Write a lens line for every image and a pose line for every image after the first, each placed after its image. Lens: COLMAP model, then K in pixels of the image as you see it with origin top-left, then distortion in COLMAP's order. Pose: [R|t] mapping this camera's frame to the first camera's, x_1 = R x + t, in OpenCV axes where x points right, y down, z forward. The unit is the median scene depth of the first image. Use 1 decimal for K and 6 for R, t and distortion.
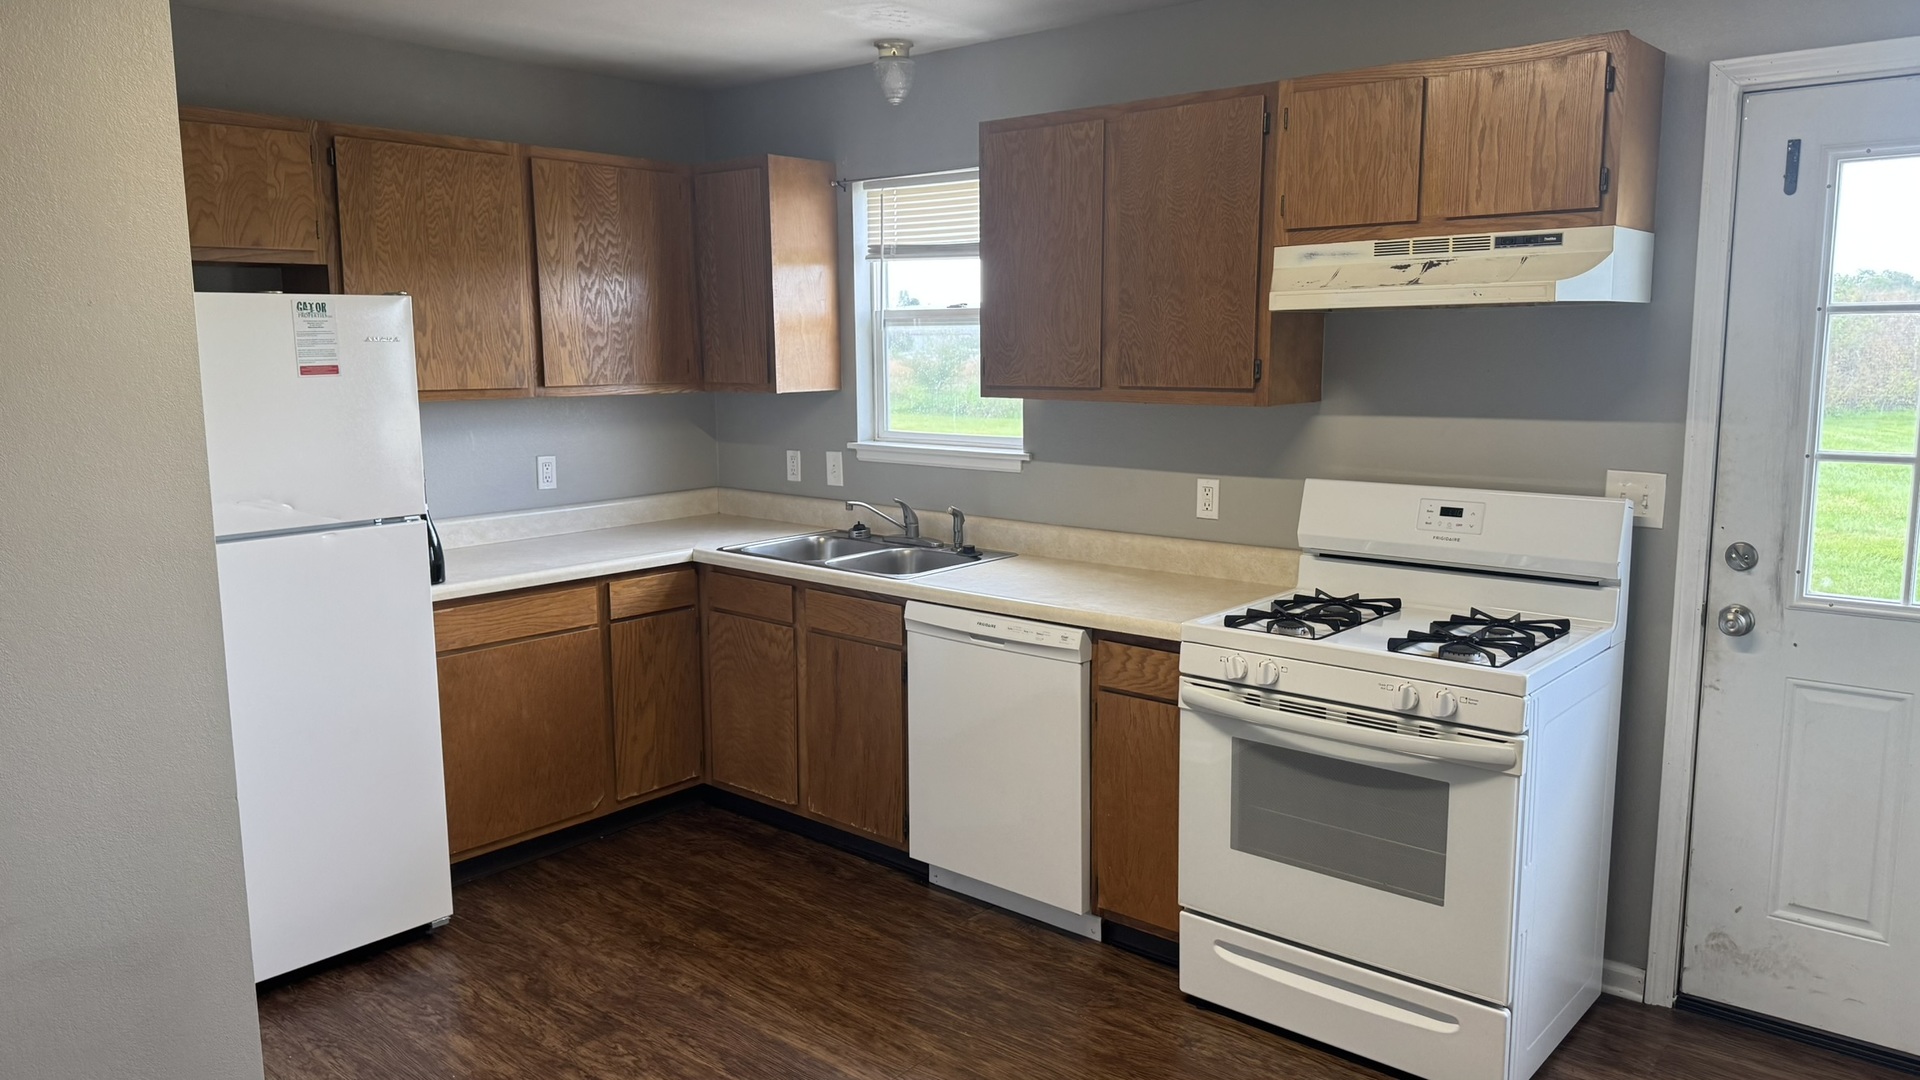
lens RADIAL K [[1331.3, 0, 960.0], [0, 1331.3, 540.0], [0, 0, 1]] dist [-0.005483, -0.002114]
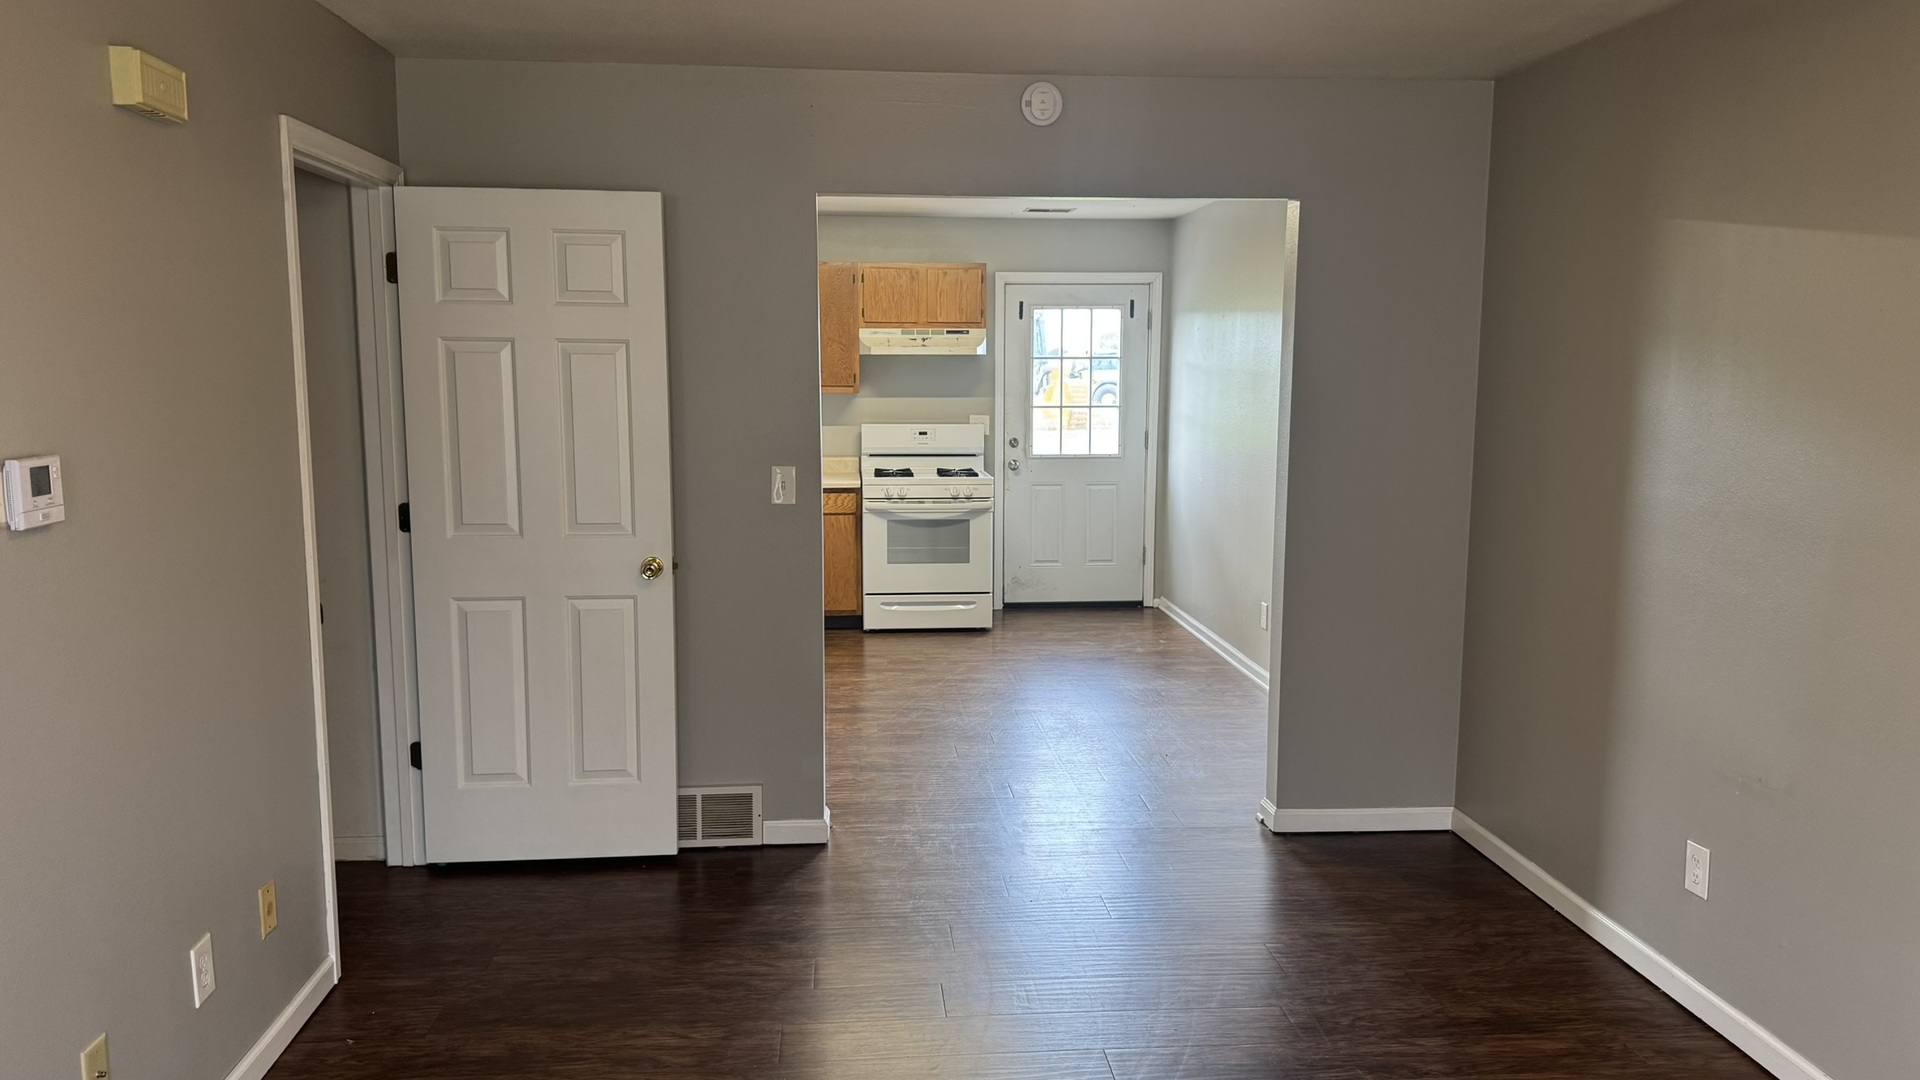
lens RADIAL K [[1317.5, 0, 960.0], [0, 1317.5, 540.0], [0, 0, 1]] dist [0.172922, -0.314659]
pose [[0.687534, -0.084025, 0.721274, -1.584480], [0.099282, 0.994832, 0.021255, 0.150535], [-0.719333, 0.056996, 0.692324, -0.897689]]
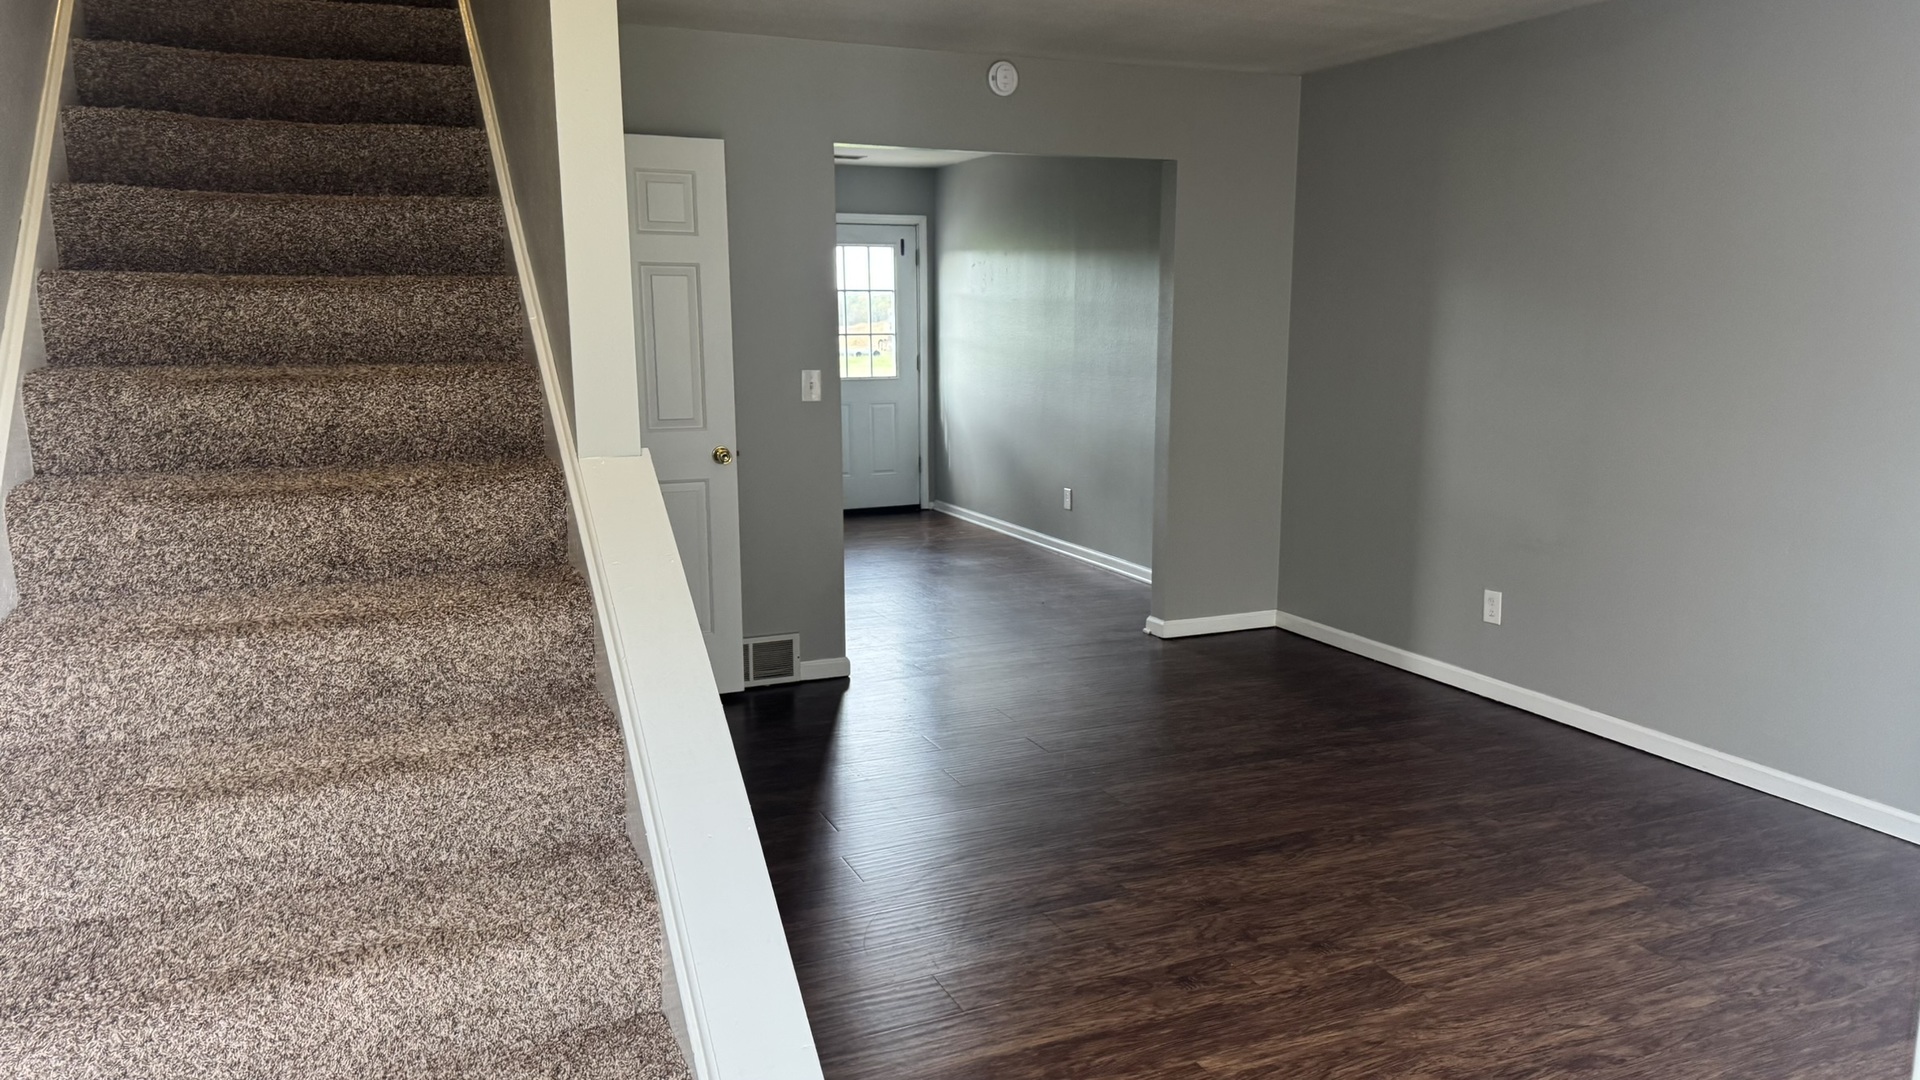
lens RADIAL K [[1317.5, 0, 960.0], [0, 1317.5, 540.0], [0, 0, 1]] dist [0.172922, -0.314659]
pose [[0.418712, -0.147743, 0.896020, -2.191341], [0.136262, 0.985728, 0.098859, 0.157993], [-0.897838, 0.080700, 0.432868, -0.692071]]
